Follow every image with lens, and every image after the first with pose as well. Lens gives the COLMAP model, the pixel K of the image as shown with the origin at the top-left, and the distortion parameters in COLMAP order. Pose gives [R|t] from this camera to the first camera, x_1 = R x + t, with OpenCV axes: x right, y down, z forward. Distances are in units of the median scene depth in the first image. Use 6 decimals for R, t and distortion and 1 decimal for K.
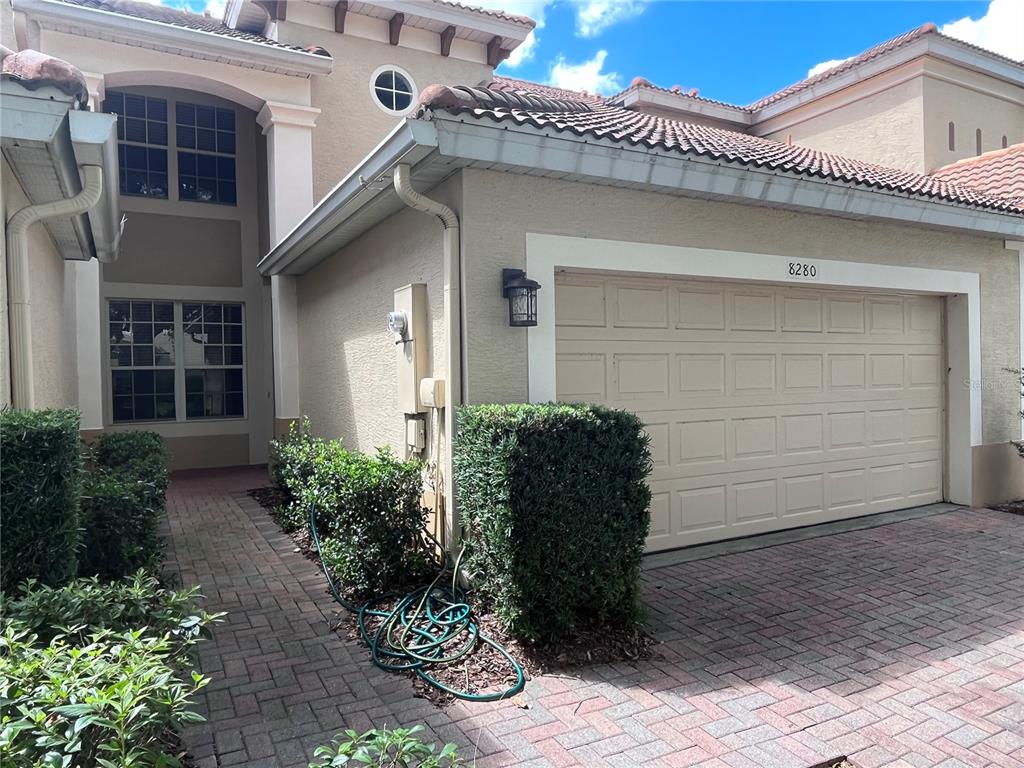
lens RADIAL K [[696.1, 0, 512.2], [0, 696.1, 378.6], [0, 0, 1]] dist [-0.003950, 0.001561]
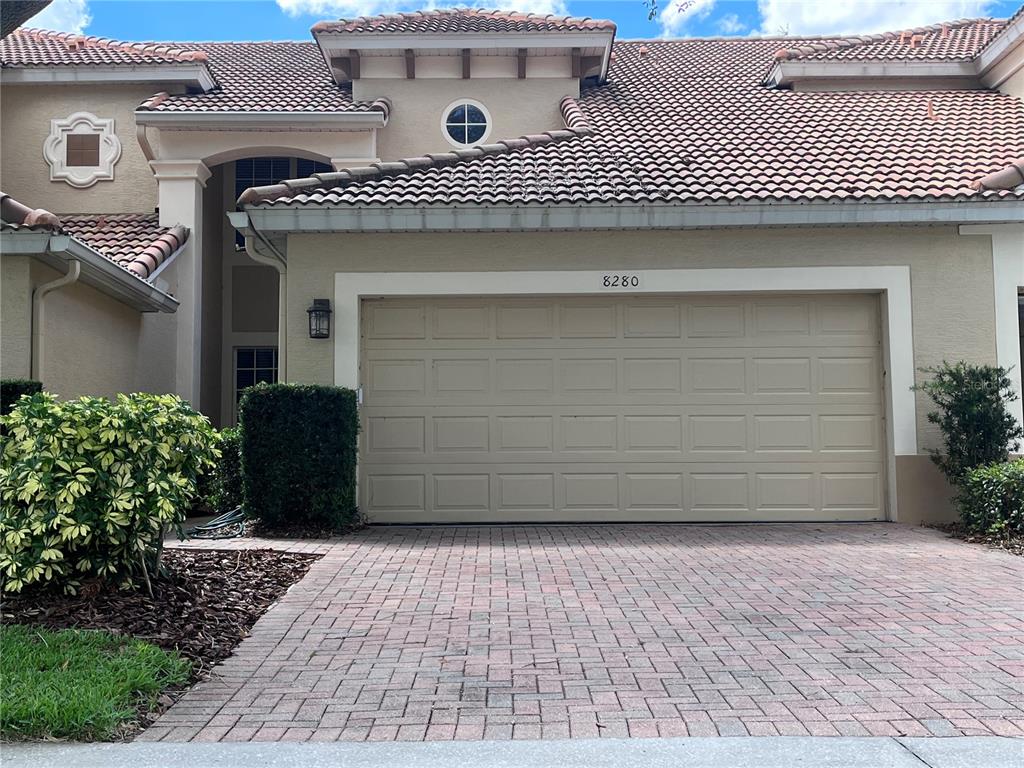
lens RADIAL K [[1209.2, 0, 513.1], [0, 1209.2, 386.8], [0, 0, 1]] dist [0.052659, 0.000000]
pose [[0.883058, -0.032616, -0.468130, 1.094301], [-0.009745, 0.996092, -0.087782, 0.172637], [0.469163, 0.082078, 0.879289, -0.722465]]
